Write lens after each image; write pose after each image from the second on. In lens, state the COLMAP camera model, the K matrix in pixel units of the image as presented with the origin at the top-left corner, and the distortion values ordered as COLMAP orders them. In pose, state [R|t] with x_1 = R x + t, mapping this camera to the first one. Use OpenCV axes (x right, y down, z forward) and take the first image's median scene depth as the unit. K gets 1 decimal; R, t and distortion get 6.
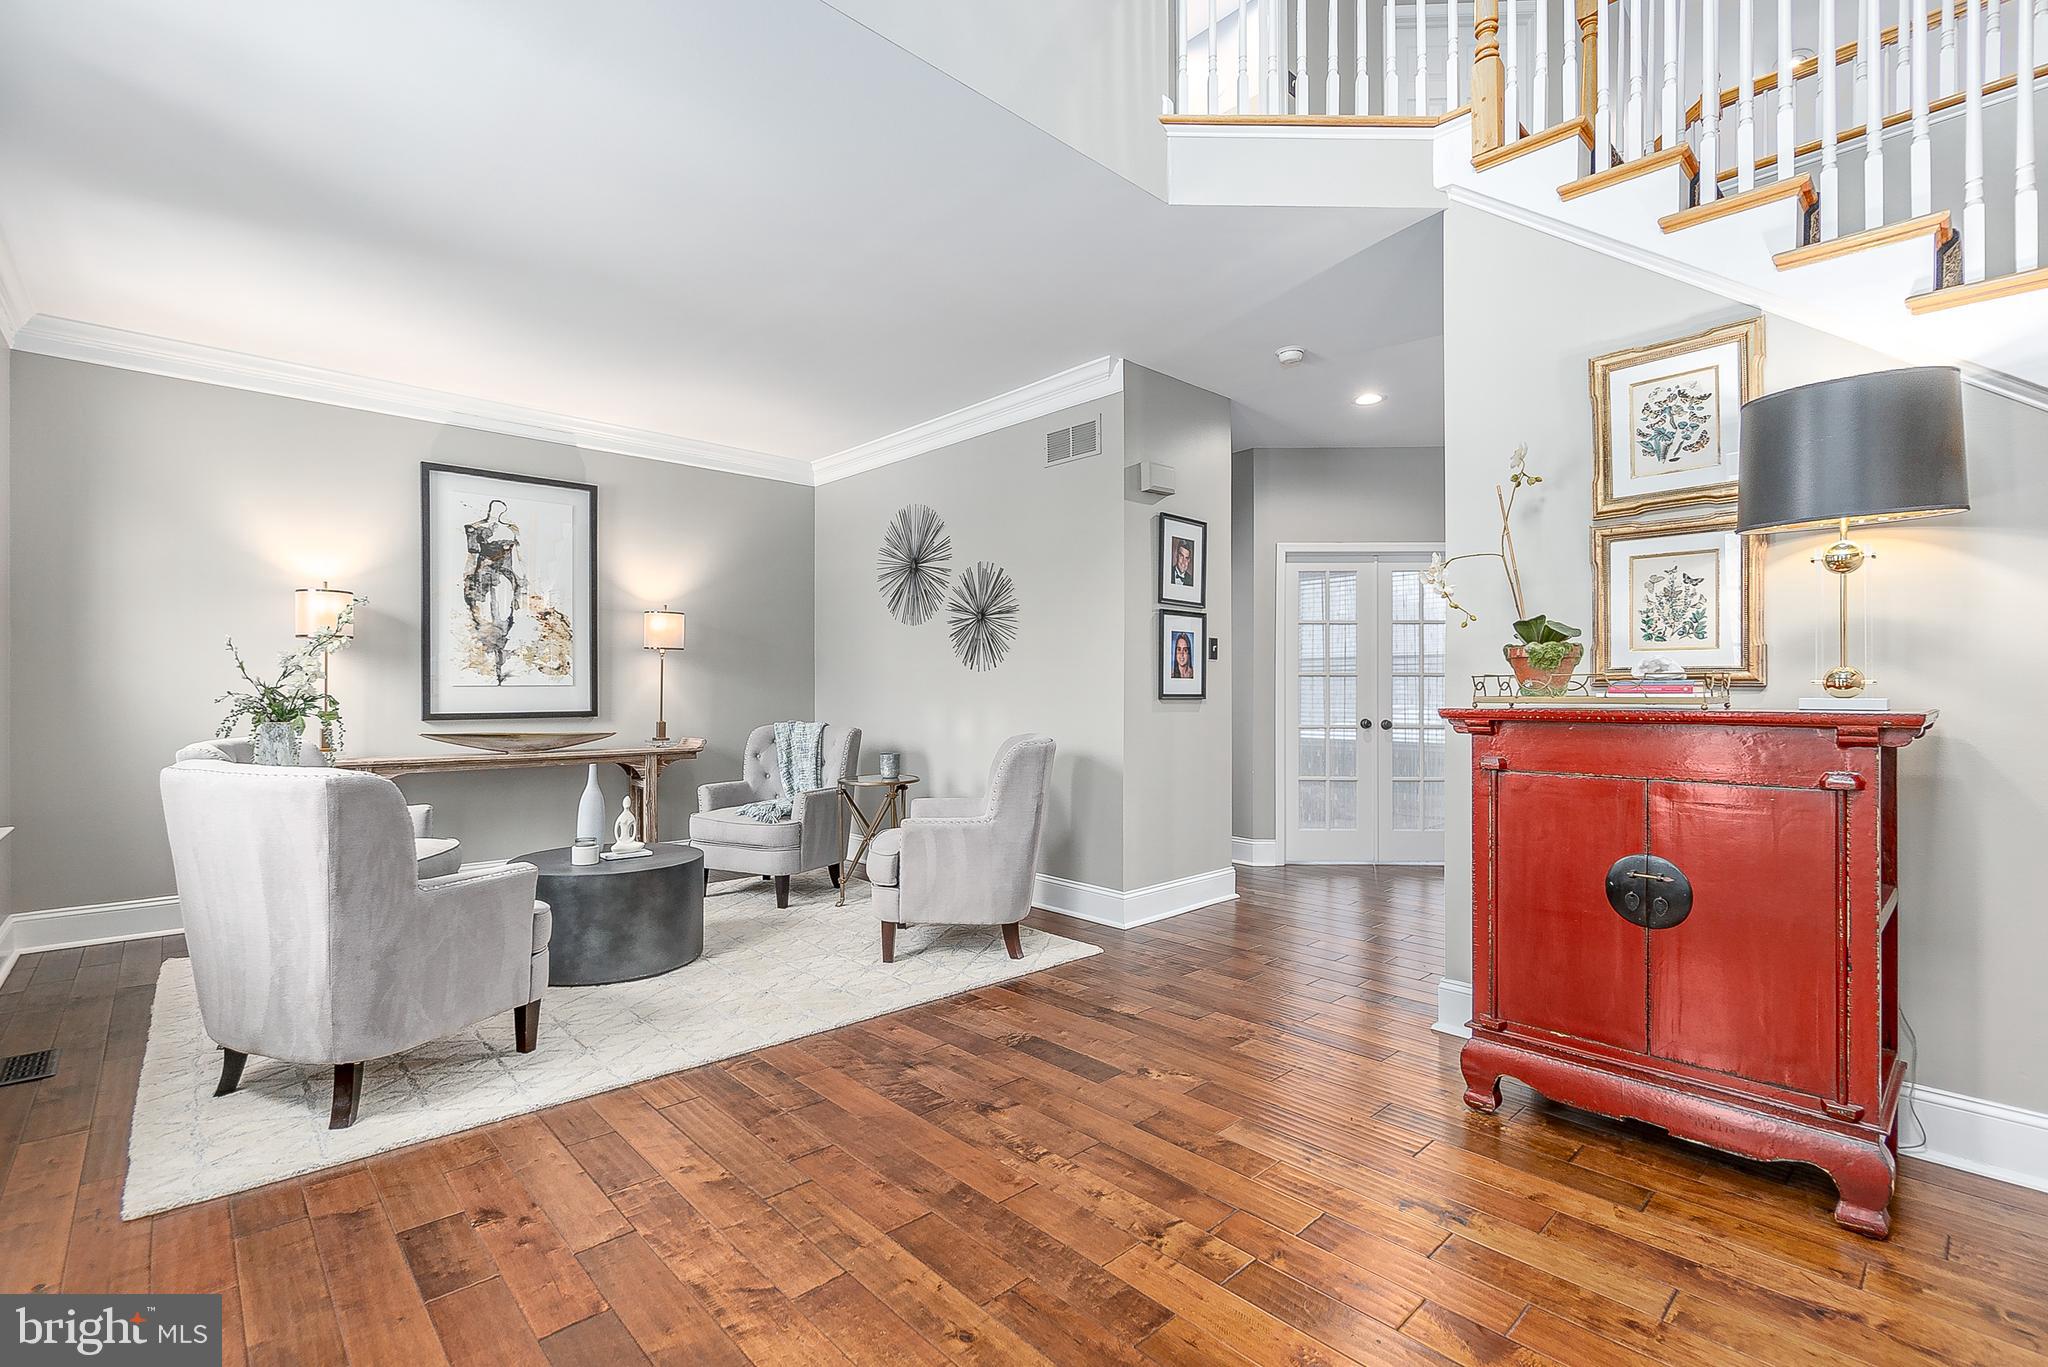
lens RADIAL K [[901.8, 0, 998.1], [0, 901.8, 688.3], [0, 0, 1]] dist [-0.006454, 0.000456]
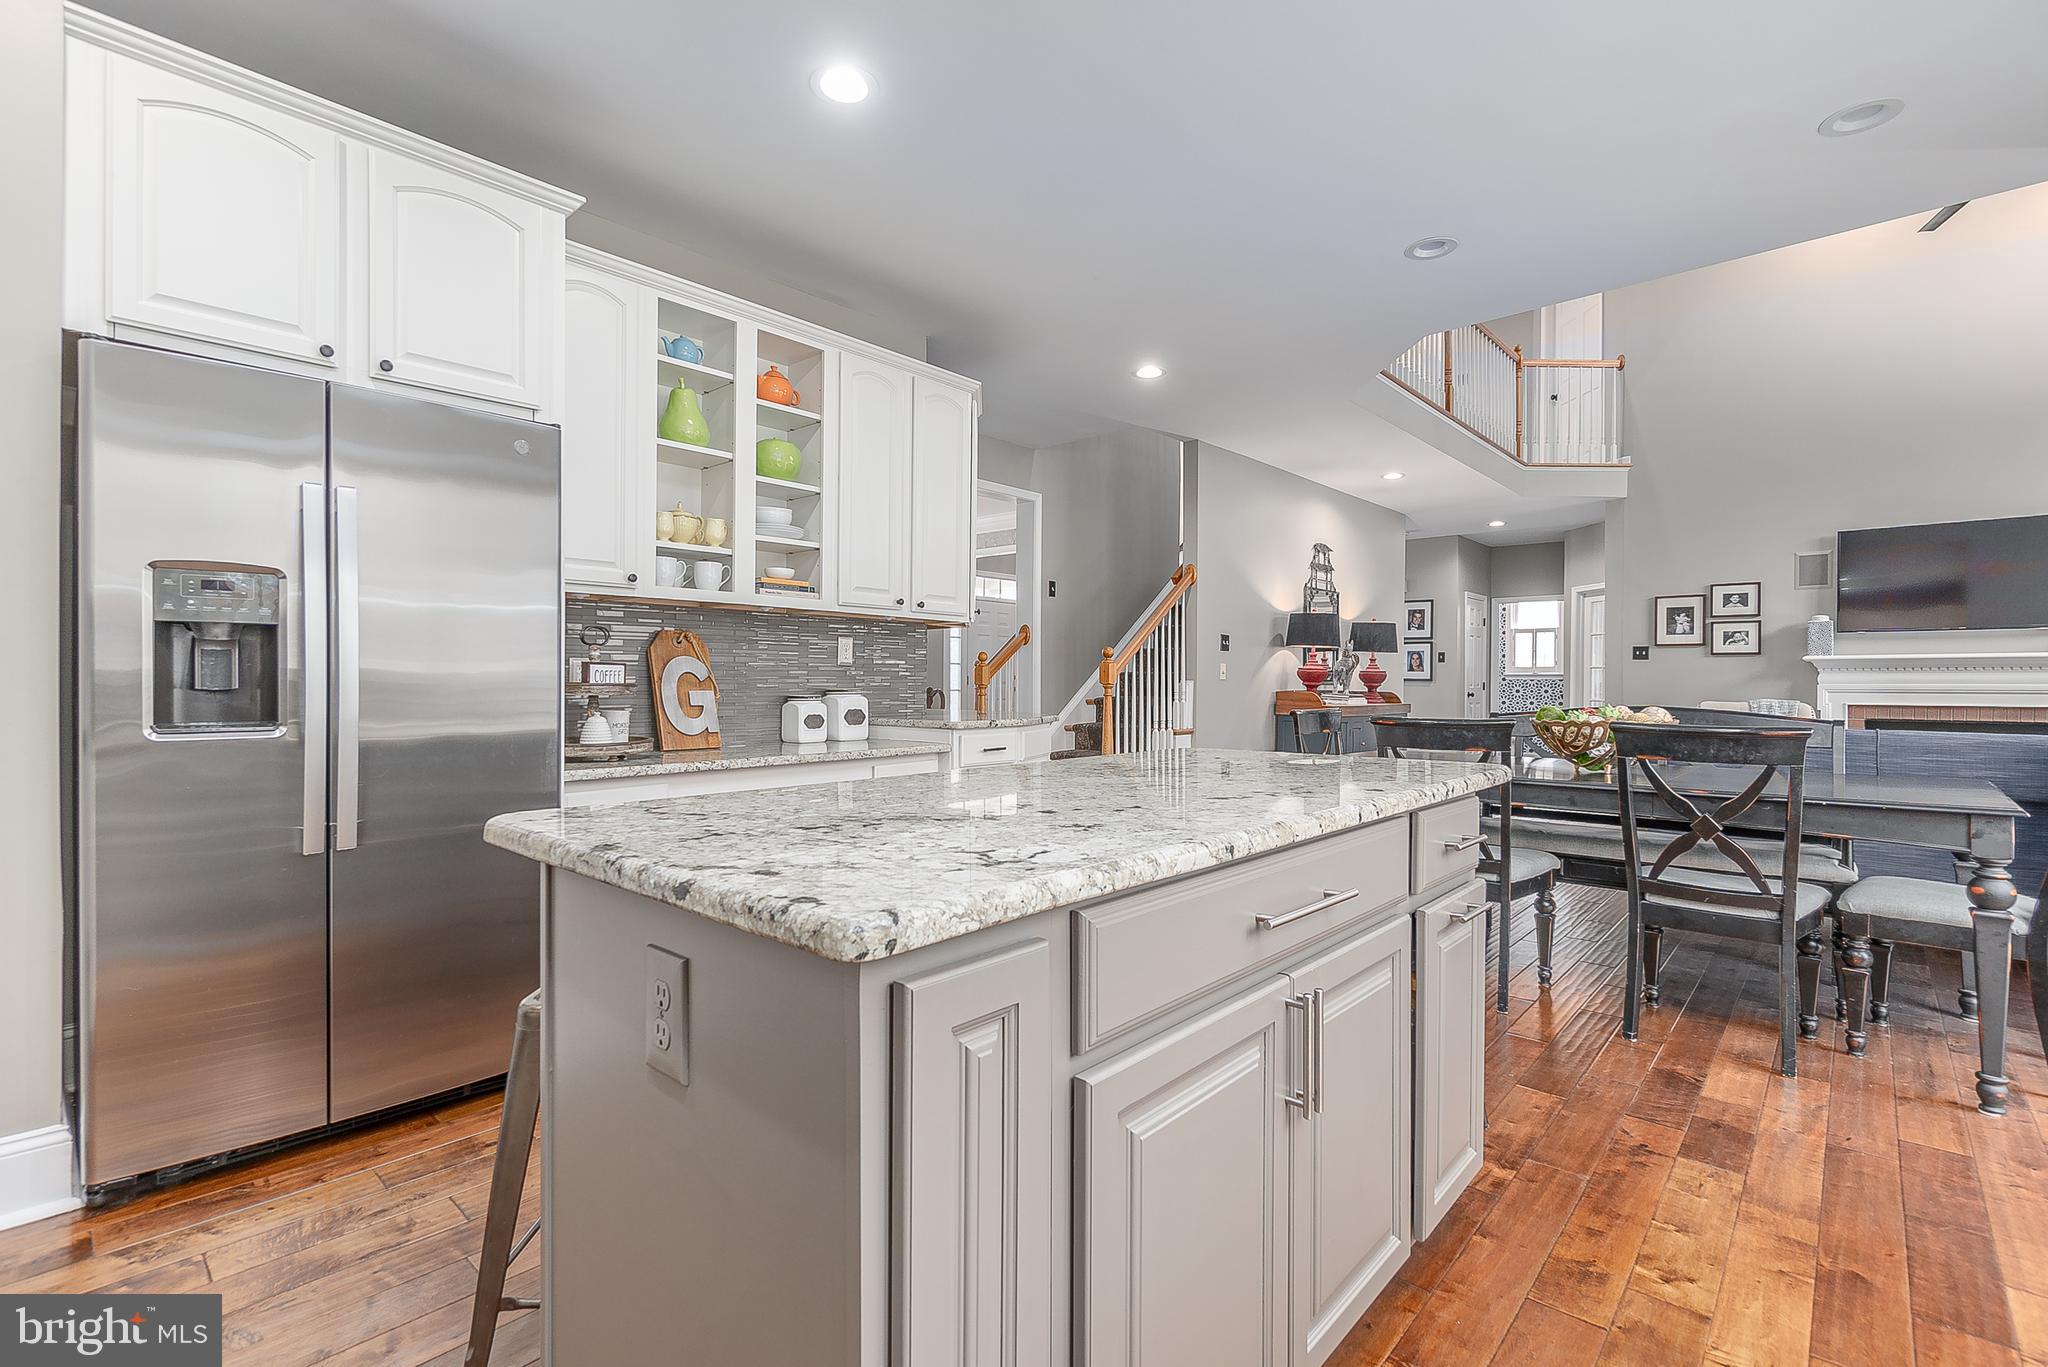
lens RADIAL K [[901.8, 0, 1028.5], [0, 901.8, 683.7], [0, 0, 1]] dist [-0.006454, 0.000456]
pose [[0.078076, 0.003469, -0.996941, 2.382446], [-0.003465, 0.999989, 0.003208, 0.016141], [0.996941, 0.003204, 0.078088, -0.152163]]
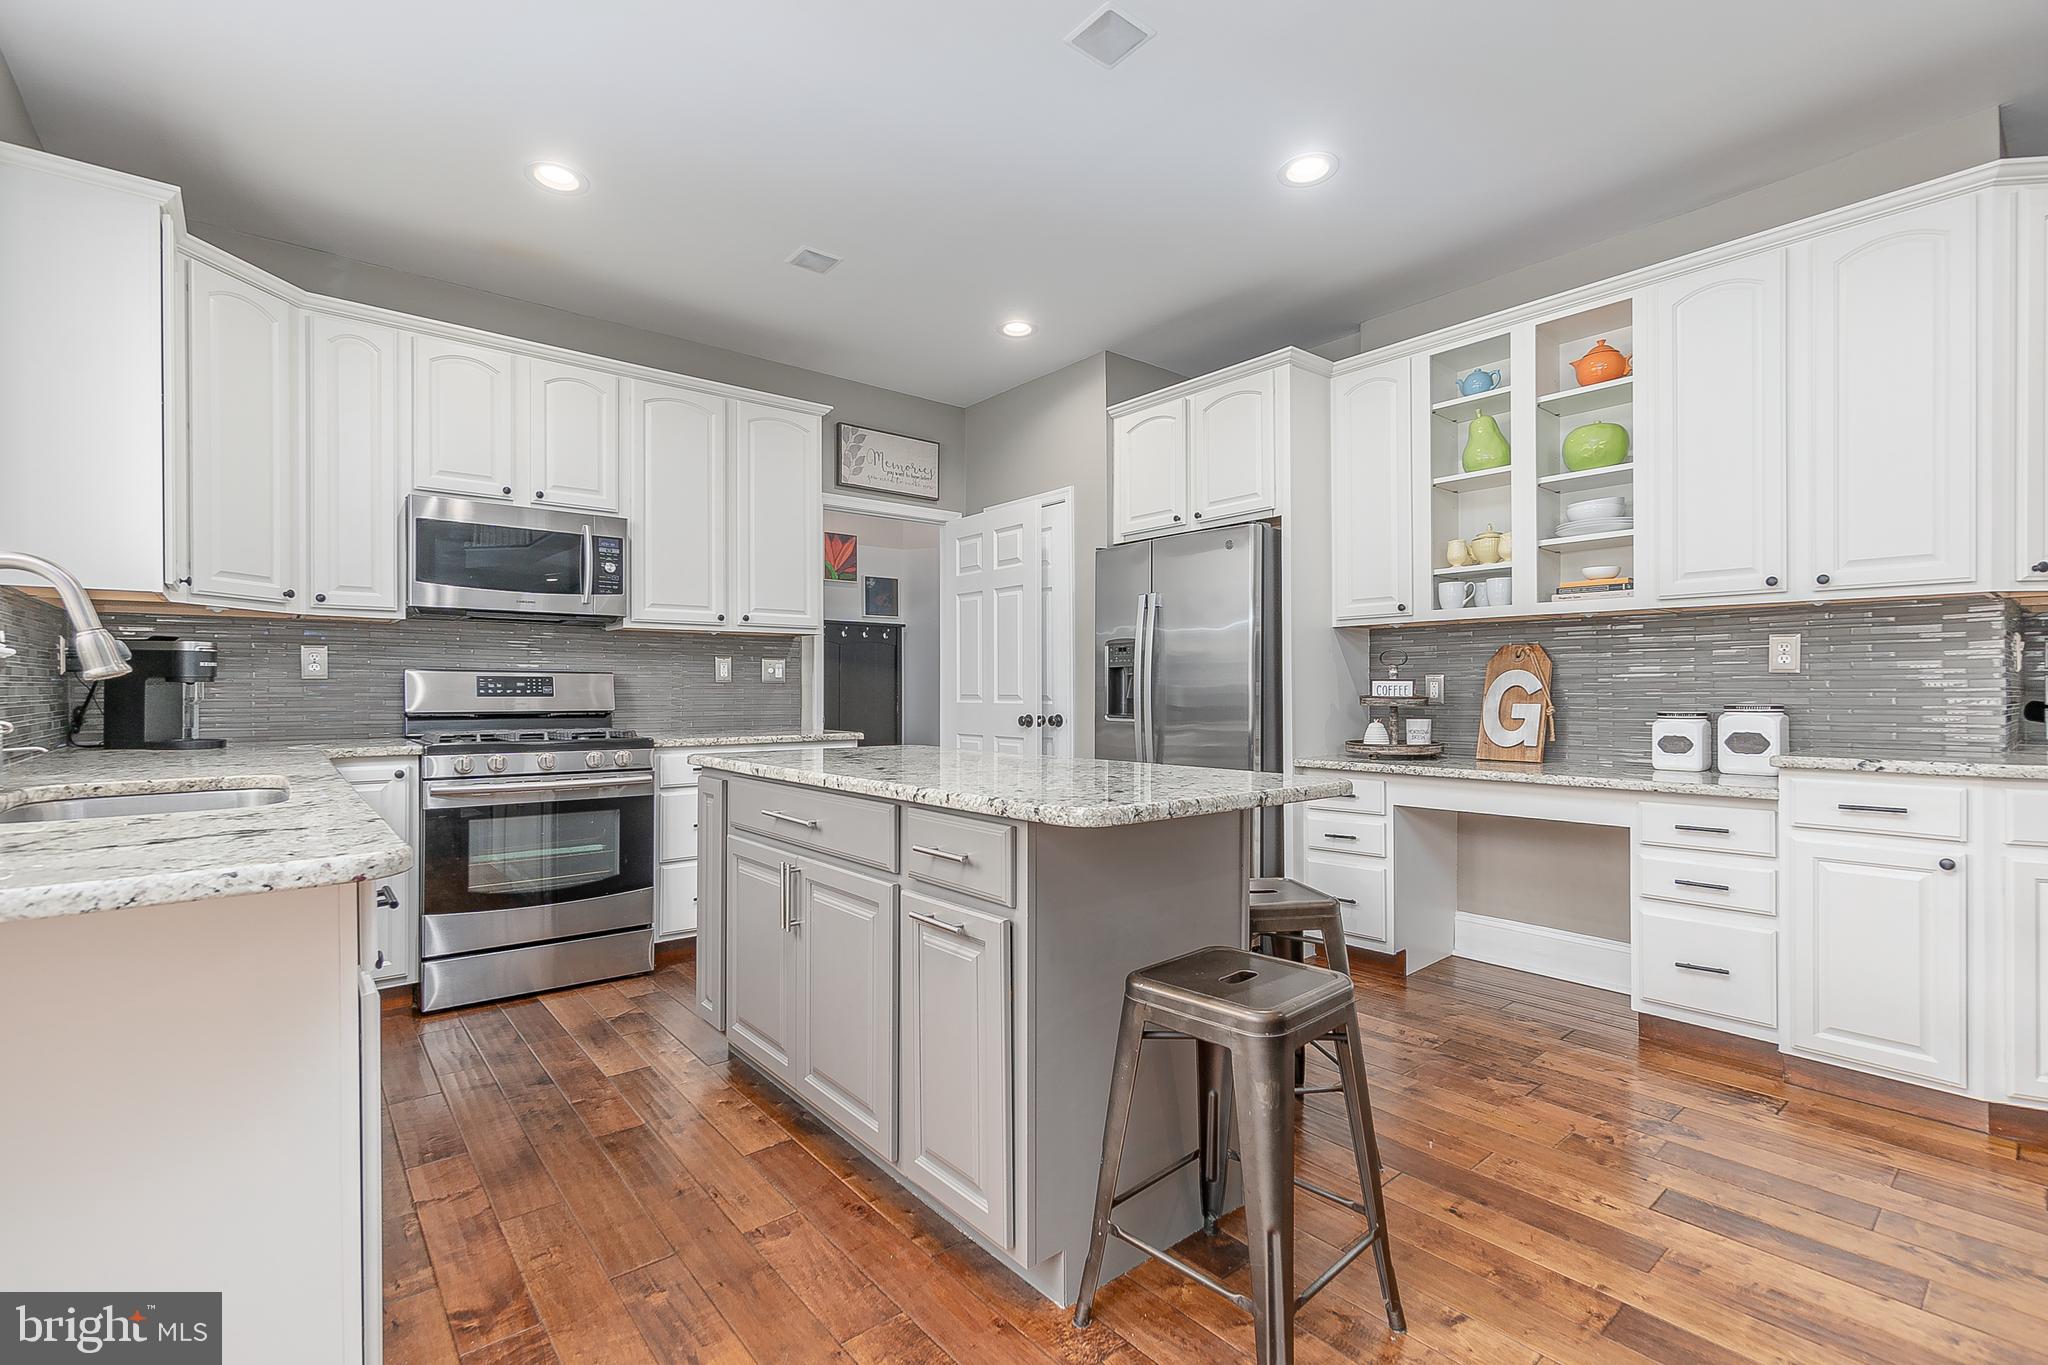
lens RADIAL K [[901.8, 0, 1019.4], [0, 901.8, 684.0], [0, 0, 1]] dist [-0.006454, 0.000456]
pose [[-0.998480, -0.000741, 0.055112, 2.005779], [-0.001138, 0.999974, -0.007167, 0.014791], [-0.055105, -0.007219, -0.998454, 0.386886]]
